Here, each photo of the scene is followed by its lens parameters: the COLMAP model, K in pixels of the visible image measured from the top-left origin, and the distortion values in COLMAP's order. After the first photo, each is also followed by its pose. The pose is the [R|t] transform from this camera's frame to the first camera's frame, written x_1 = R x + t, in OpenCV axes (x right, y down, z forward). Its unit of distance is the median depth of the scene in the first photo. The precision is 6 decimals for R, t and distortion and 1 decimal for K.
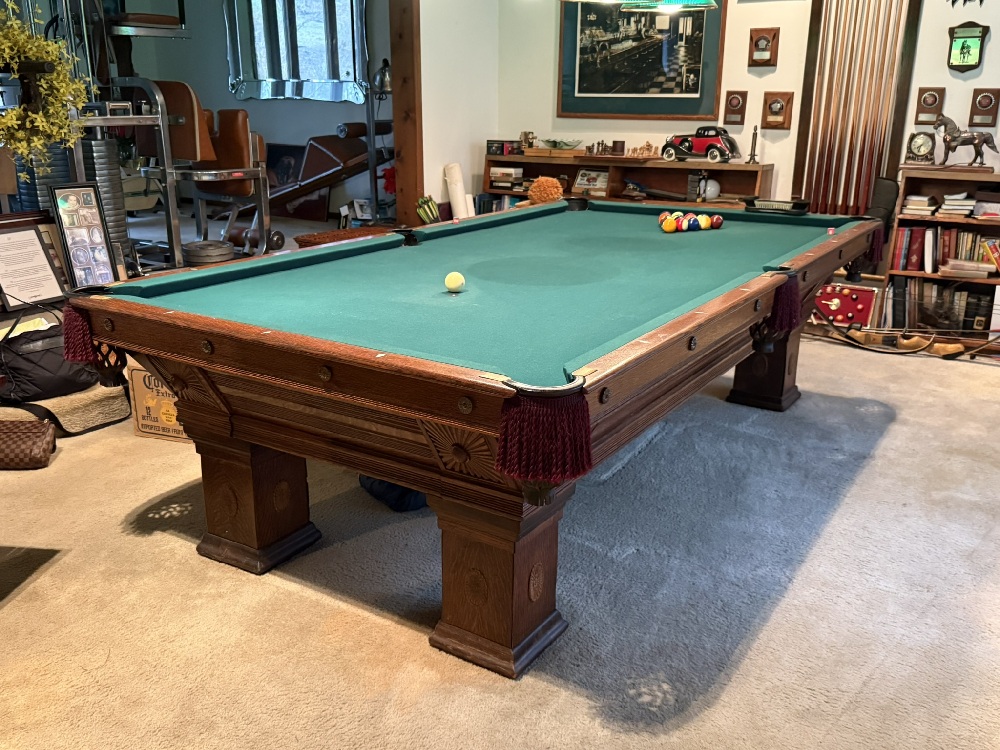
lens RADIAL K [[895.6, 0, 499.2], [0, 895.6, 378.4], [0, 0, 1]] dist [-0.010876, -0.017712]
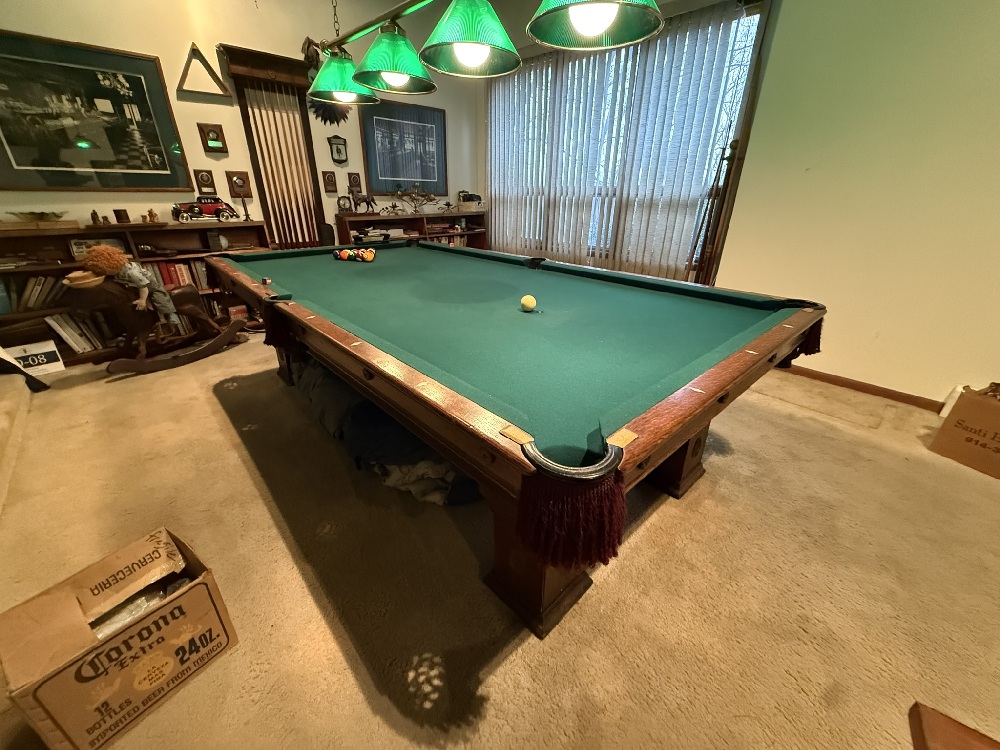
lens RADIAL K [[397.3, 0, 497.0], [0, 397.3, 367.0], [0, 0, 1]] dist [-0.000250, 0.000037]
pose [[0.260401, -0.392483, 0.882127, -0.299330], [0.281427, 0.904828, 0.319507, -0.110903], [-0.923575, 0.165055, 0.346073, 0.411741]]
